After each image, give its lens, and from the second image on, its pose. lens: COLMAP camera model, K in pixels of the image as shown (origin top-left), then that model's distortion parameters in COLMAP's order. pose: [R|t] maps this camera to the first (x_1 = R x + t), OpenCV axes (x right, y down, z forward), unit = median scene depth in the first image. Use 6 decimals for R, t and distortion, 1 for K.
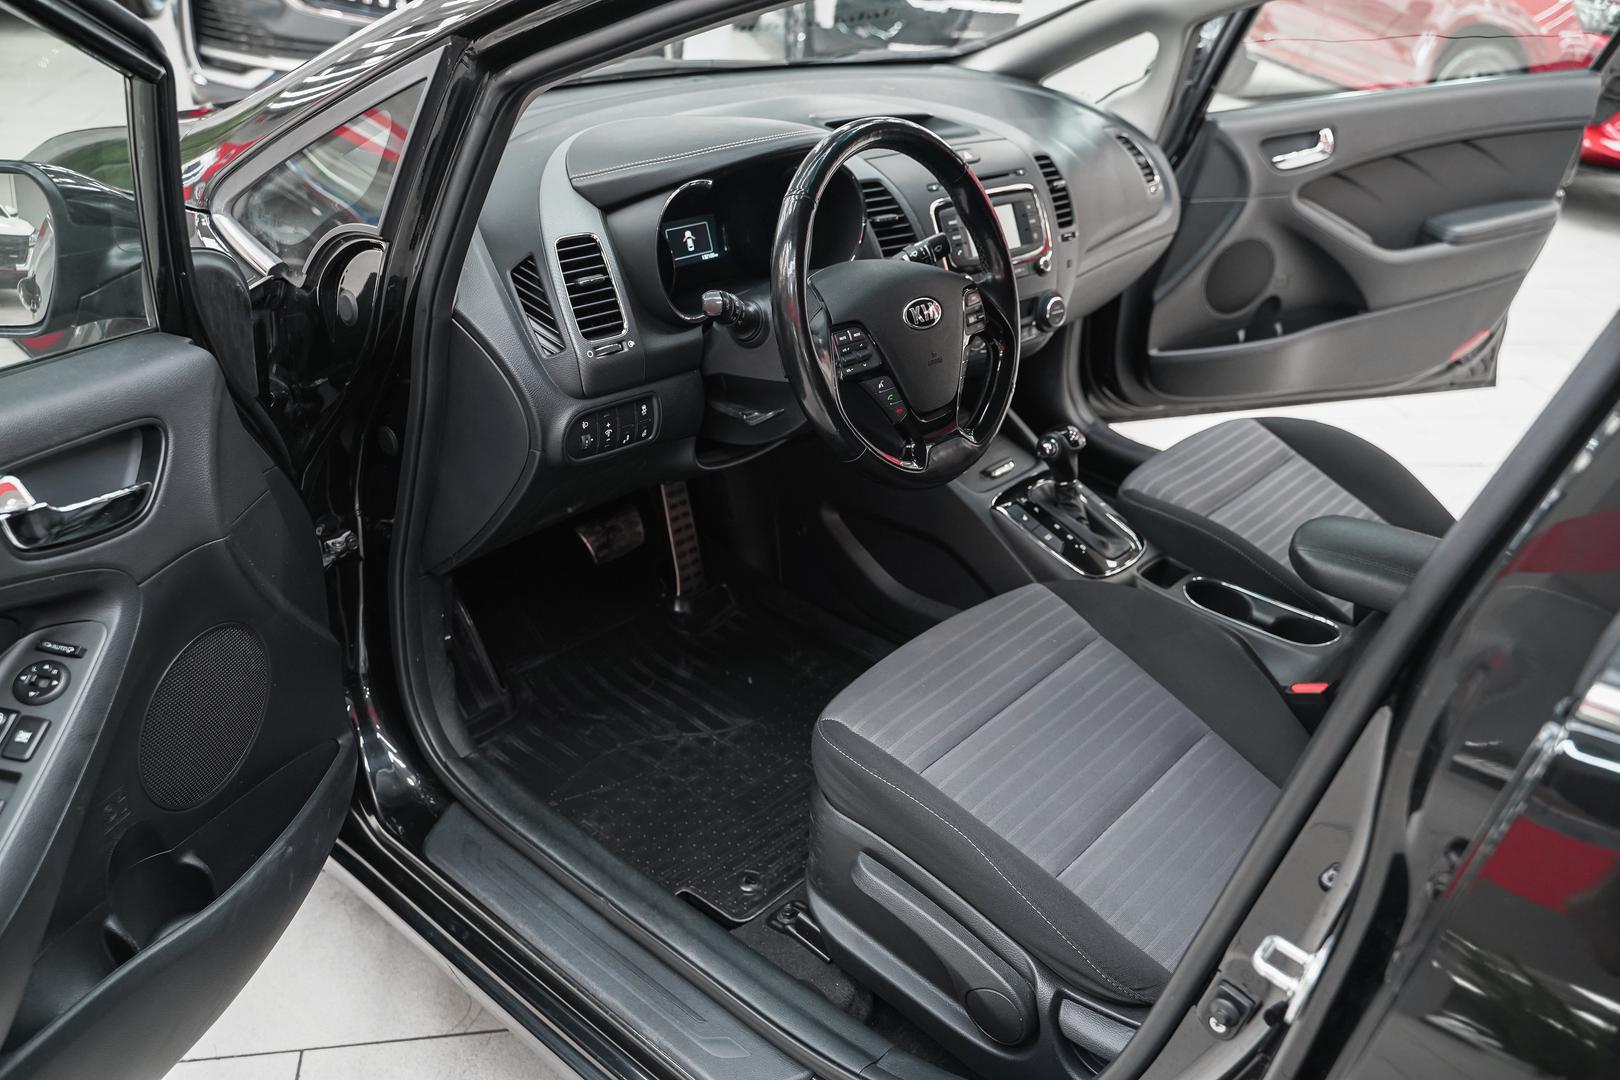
lens RADIAL K [[1277.1, 0, 810.0], [0, 1277.1, 540.0], [0, 0, 1]] dist [-0.011482, -0.011595]
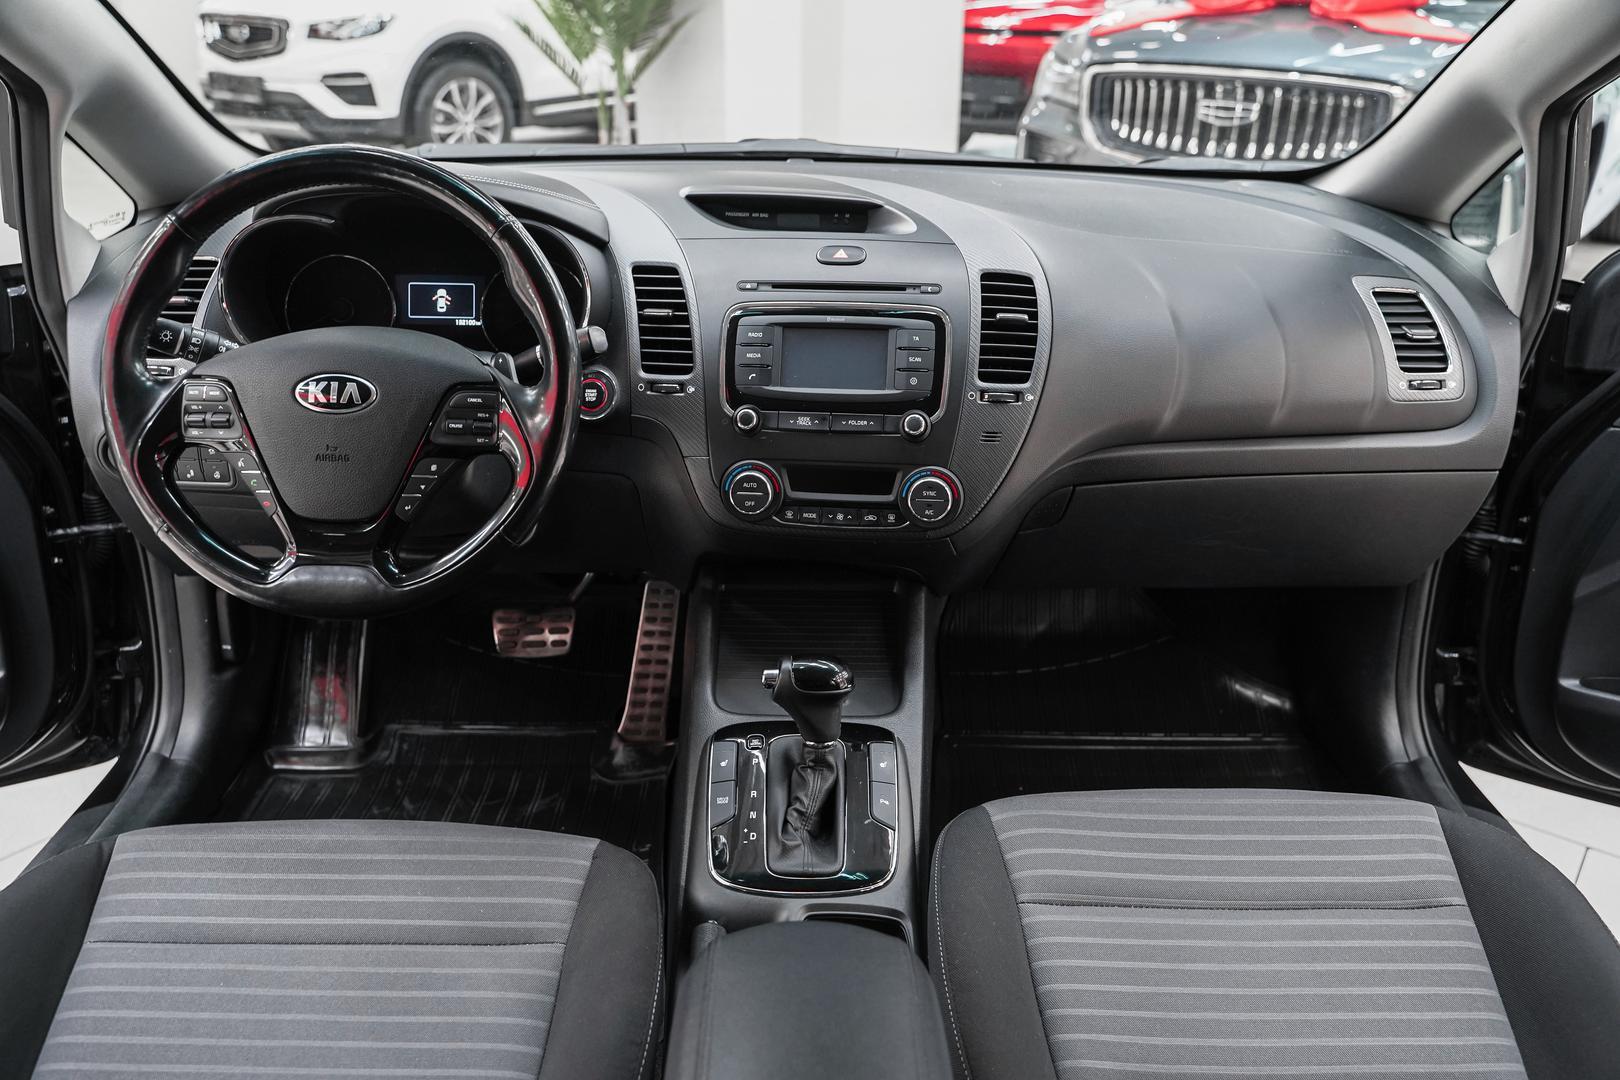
lens RADIAL K [[1277.1, 0, 810.0], [0, 1277.1, 540.0], [0, 0, 1]] dist [-0.011482, -0.011595]
pose [[0.660412, 0.240429, -0.711372, 0.645737], [-0.329624, 0.944022, 0.013049, -0.151851], [0.674688, 0.225868, 0.702695, 0.515029]]
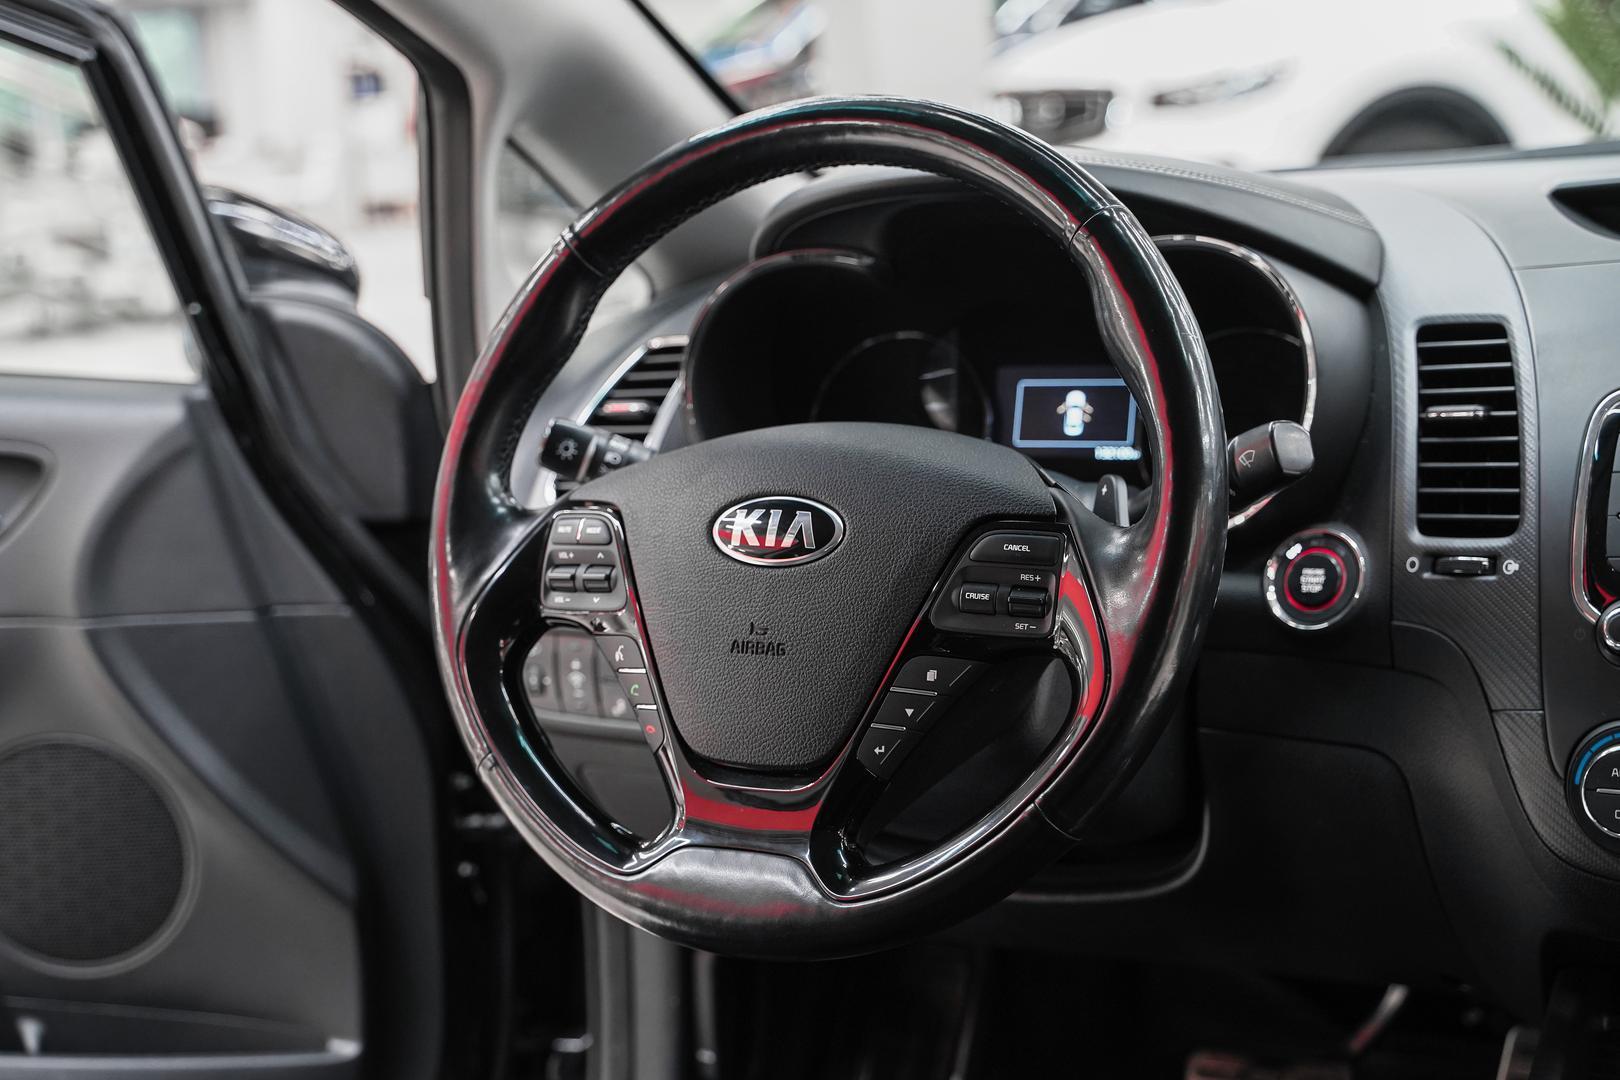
lens RADIAL K [[2424.6, 0, 782.7], [0, 2424.6, 543.5], [0, 0, 1]] dist [-0.001647, 0.018352]
pose [[0.195473, 0.096992, -0.975901, 0.657925], [-0.380468, 0.924661, 0.015691, -0.143114], [0.903899, 0.368232, 0.217649, 0.635618]]
